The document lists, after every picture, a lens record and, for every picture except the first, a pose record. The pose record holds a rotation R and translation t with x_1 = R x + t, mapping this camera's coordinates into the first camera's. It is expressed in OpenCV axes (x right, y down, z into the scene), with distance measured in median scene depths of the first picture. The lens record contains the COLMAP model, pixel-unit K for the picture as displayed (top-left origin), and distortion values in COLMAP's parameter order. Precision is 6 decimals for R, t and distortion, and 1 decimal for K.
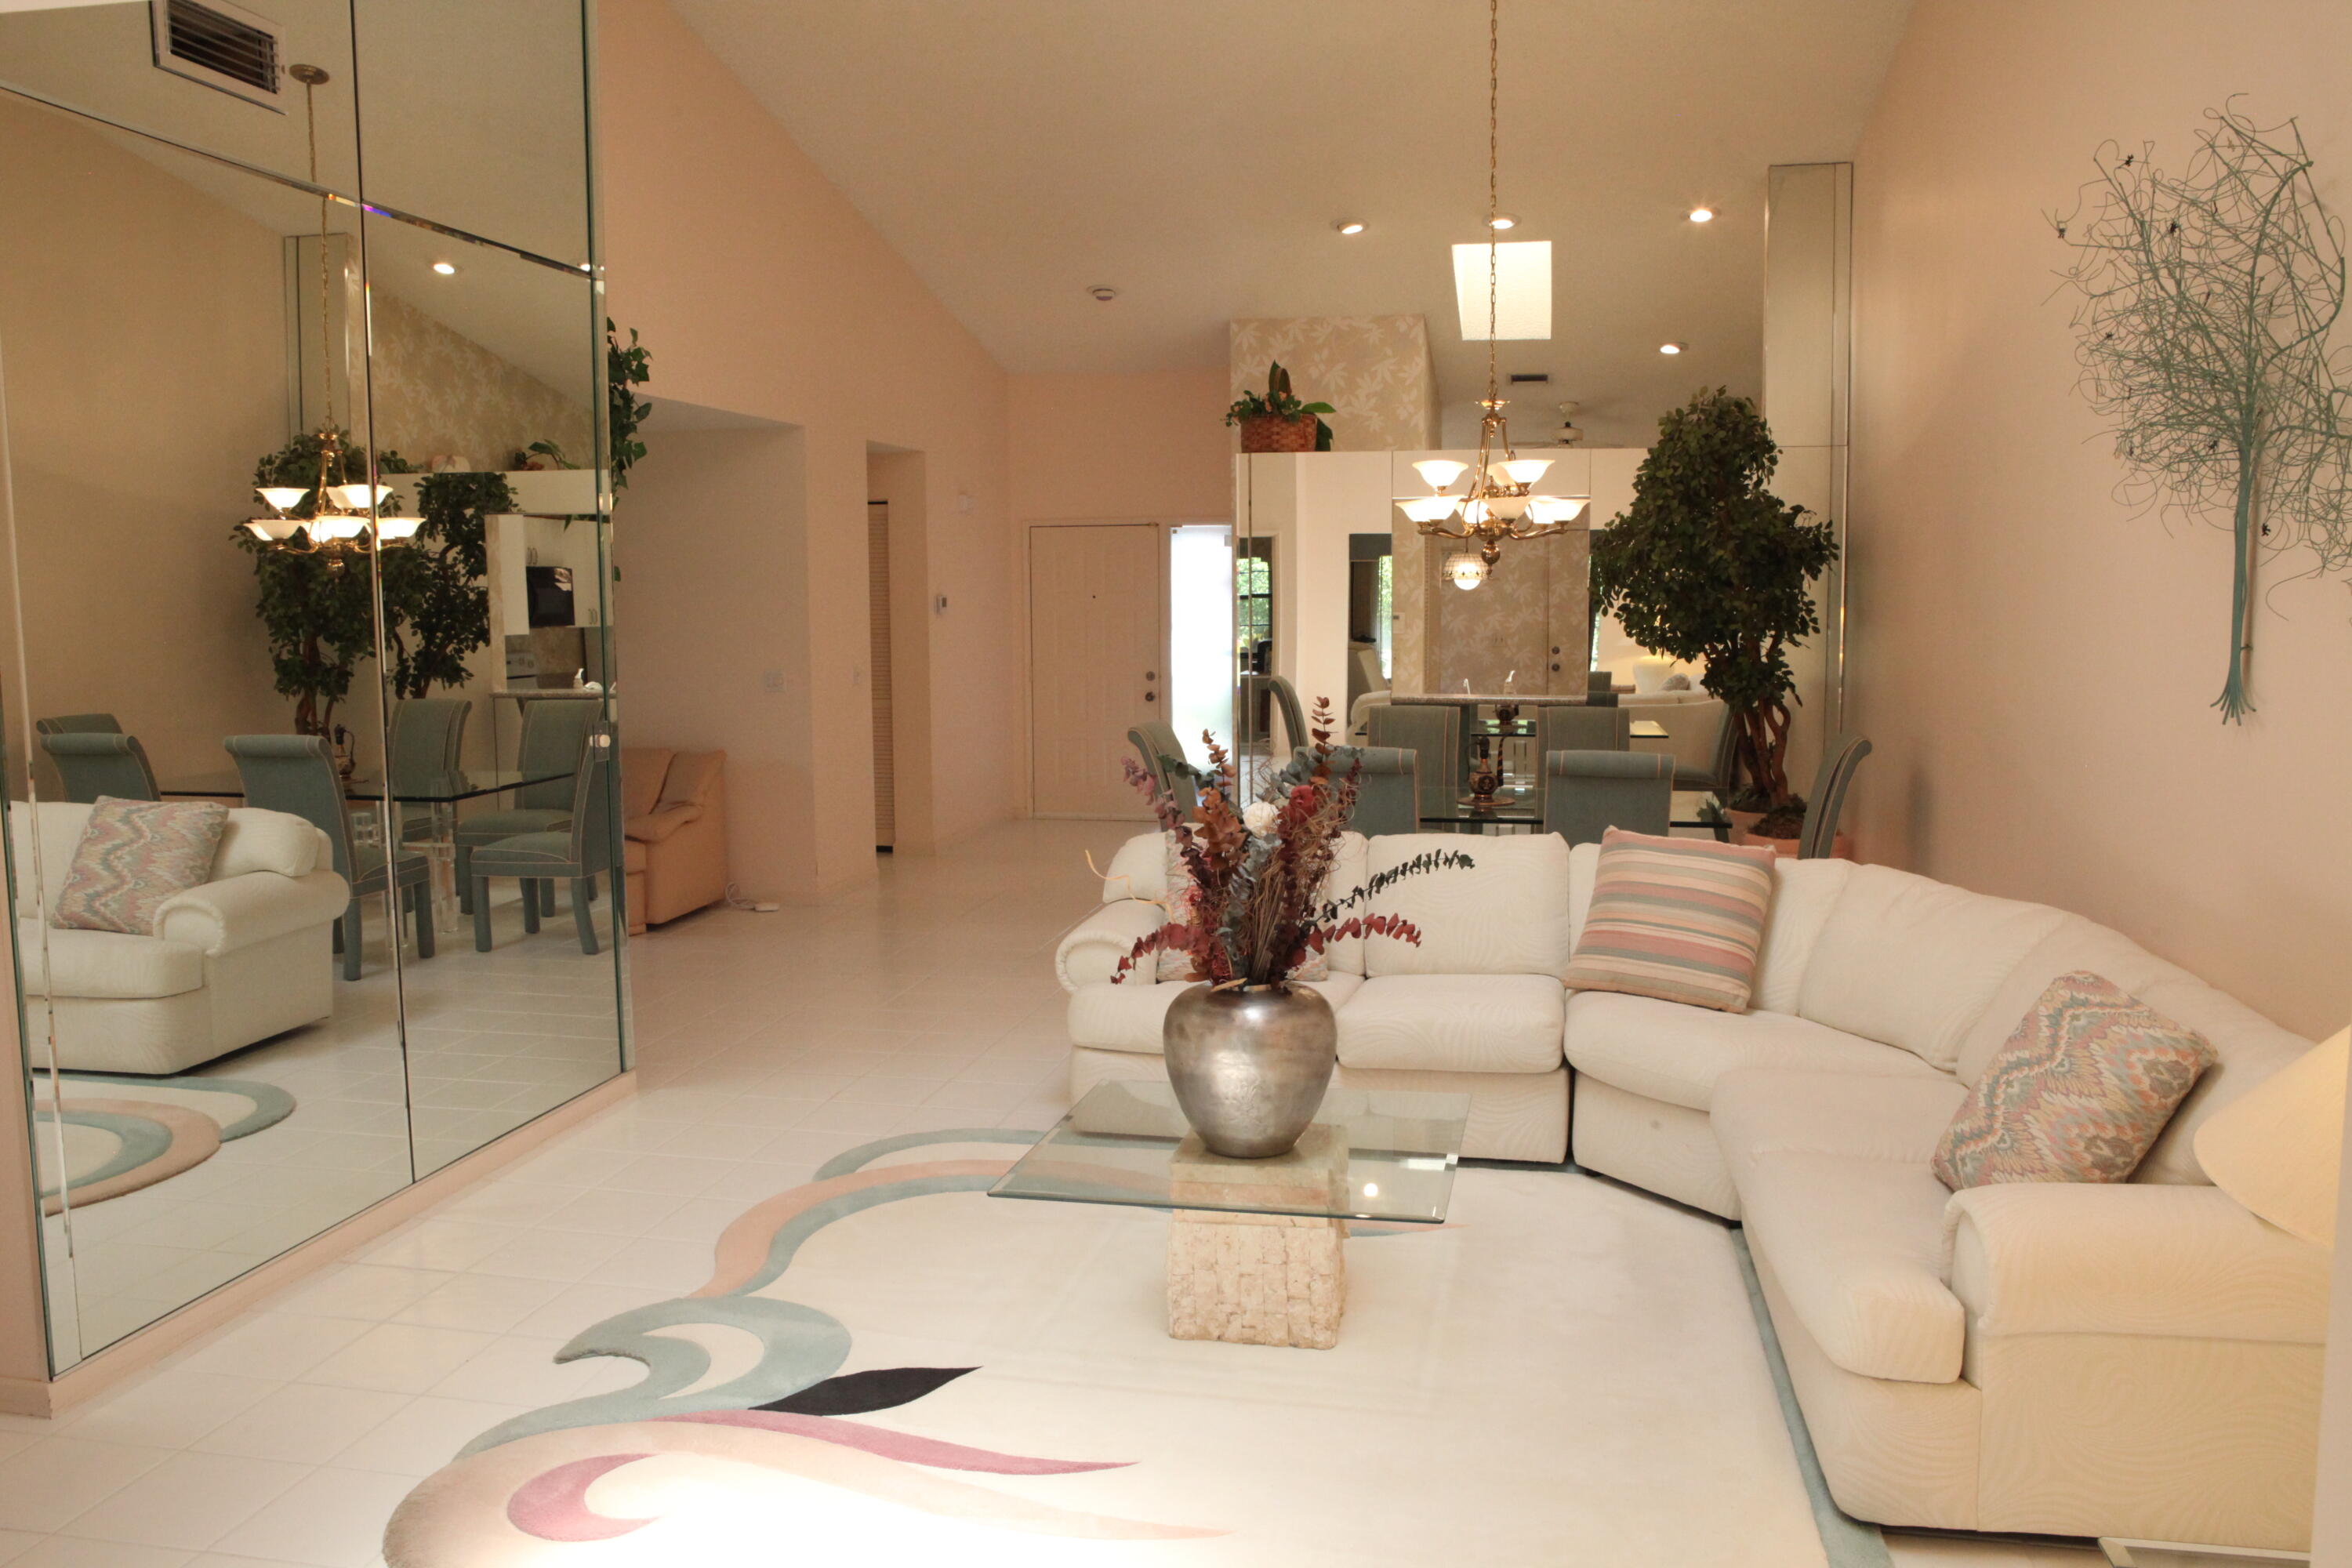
lens RADIAL K [[1791.5, 0, 1176.0], [0, 1791.5, 784.0], [0, 0, 1]] dist [-0.105028, 0.095594]
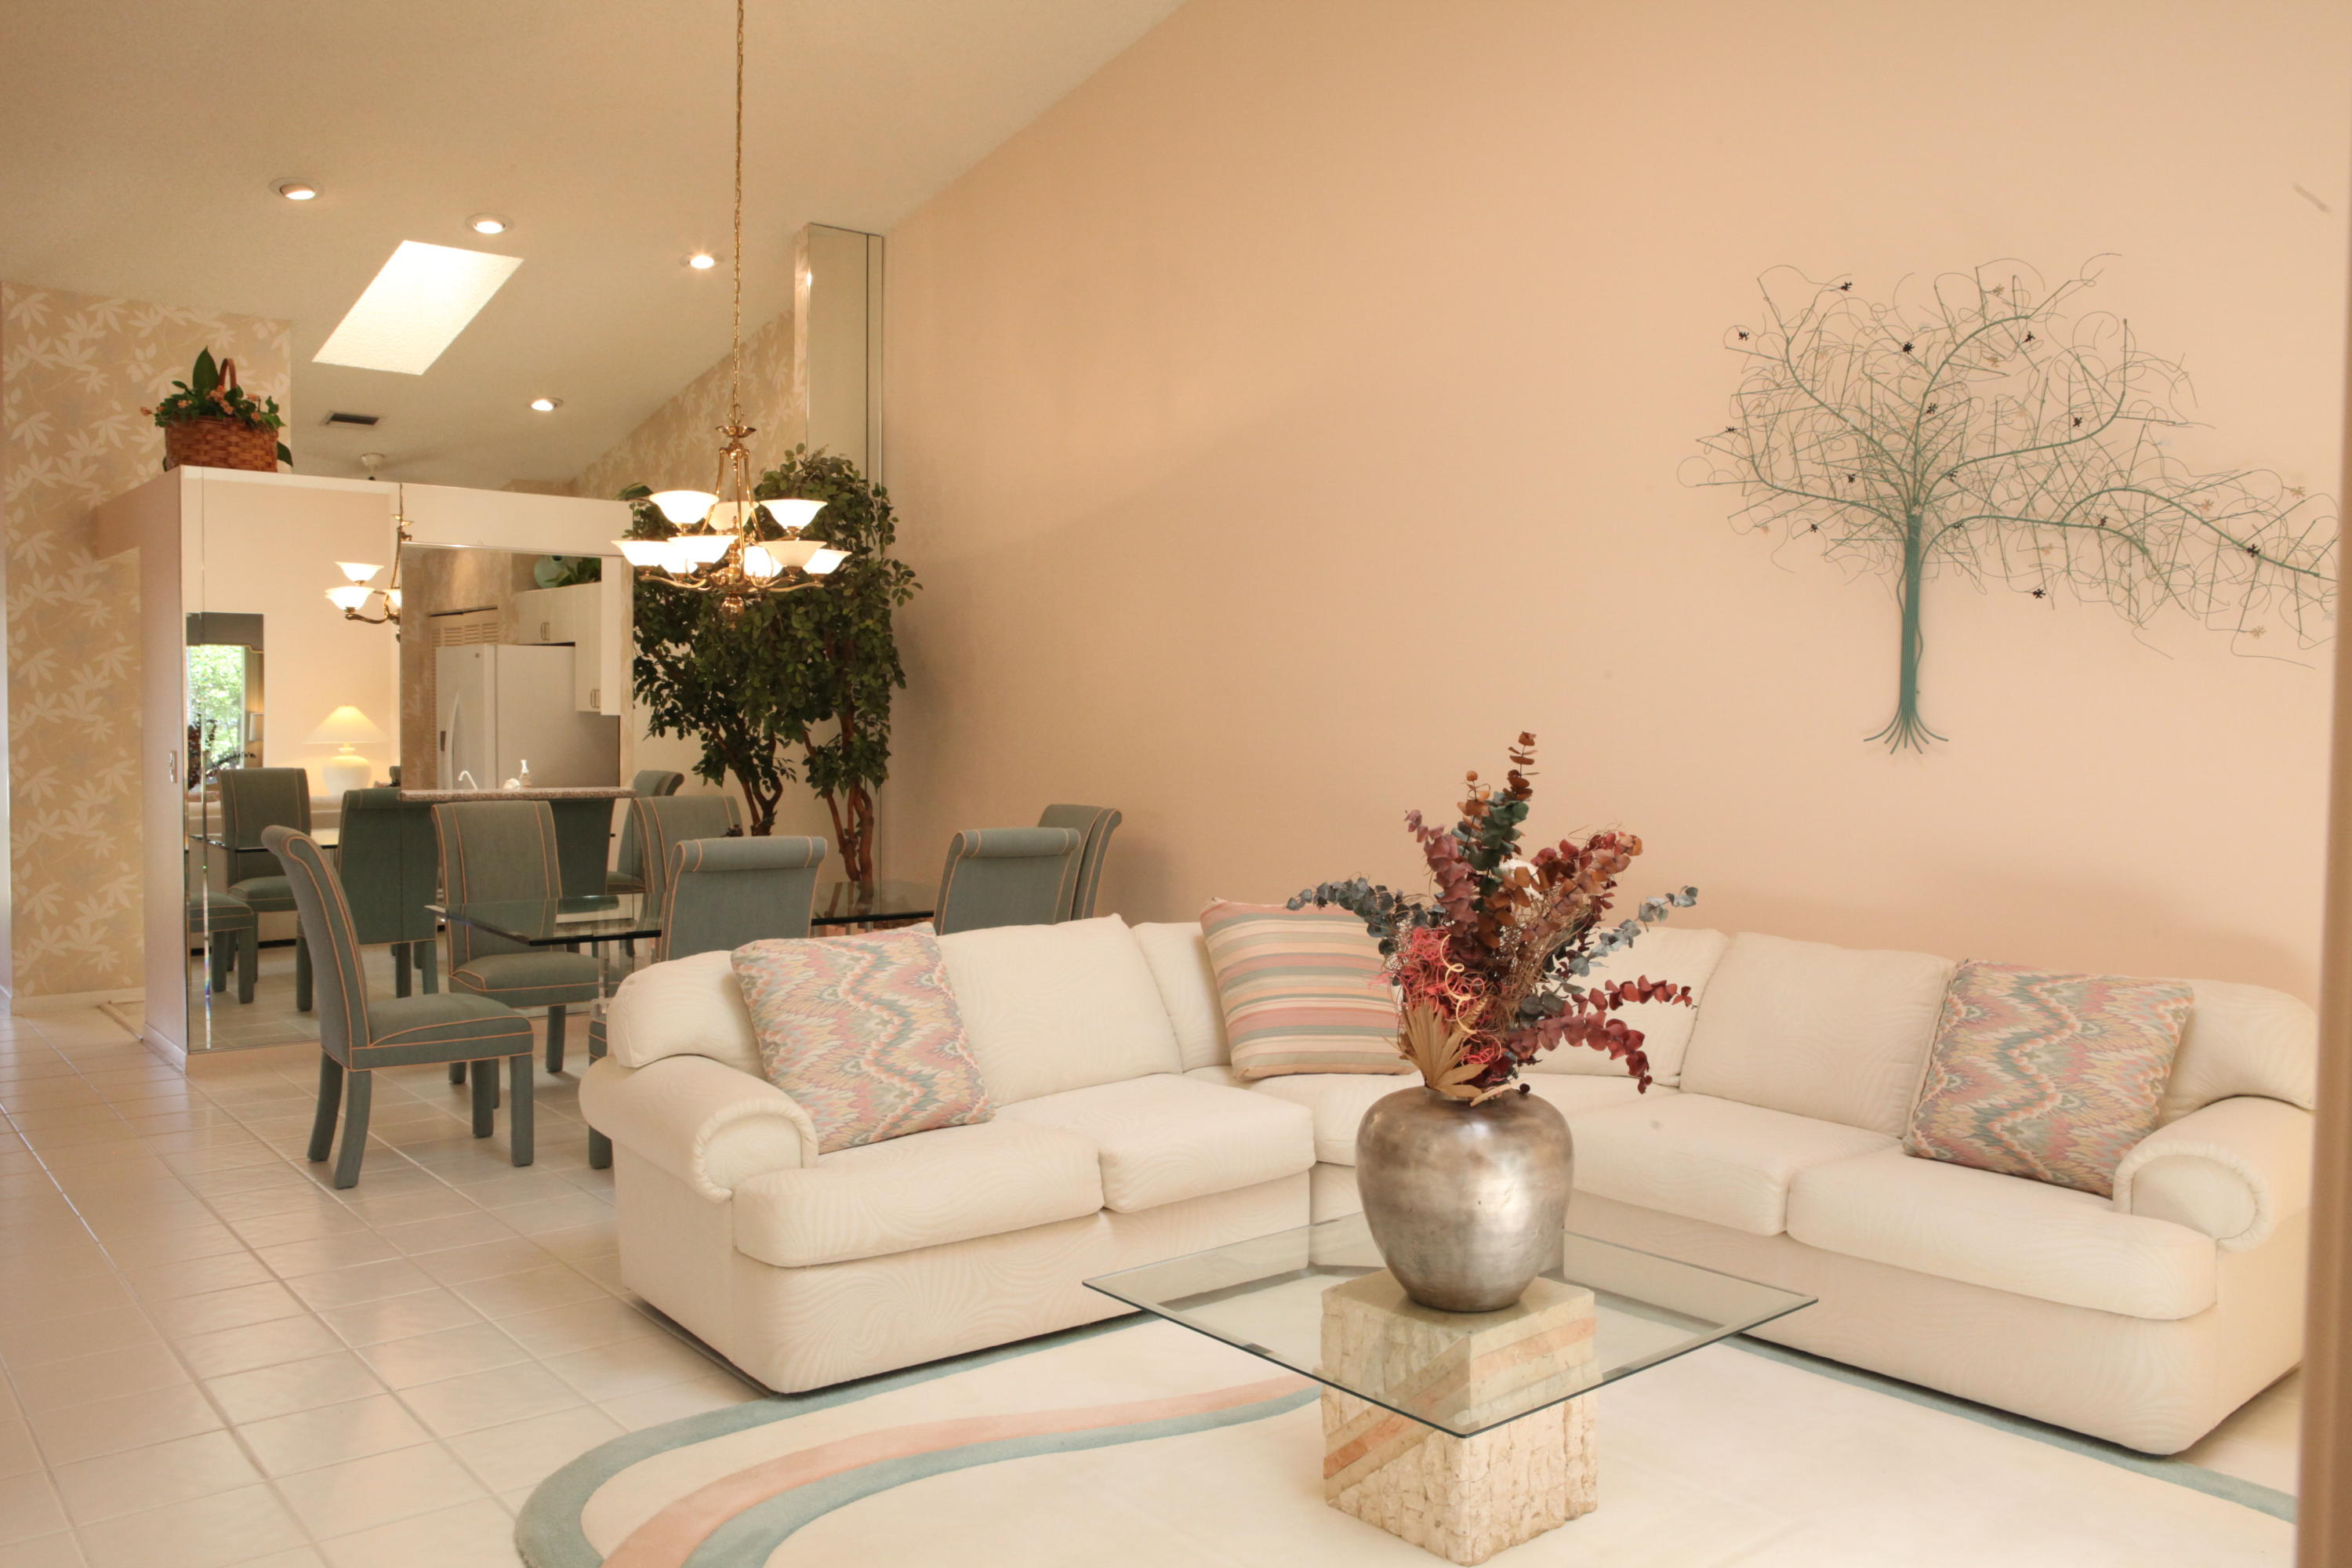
lens RADIAL K [[1810.0, 0, 1176.0], [0, 1810.0, 784.0], [0, 0, 1]] dist [-0.105313, 0.098948]
pose [[0.621821, -0.019549, 0.782915, -0.323956], [0.071423, 0.996938, -0.031834, -0.004496], [-0.779896, 0.075713, 0.621313, 0.286579]]
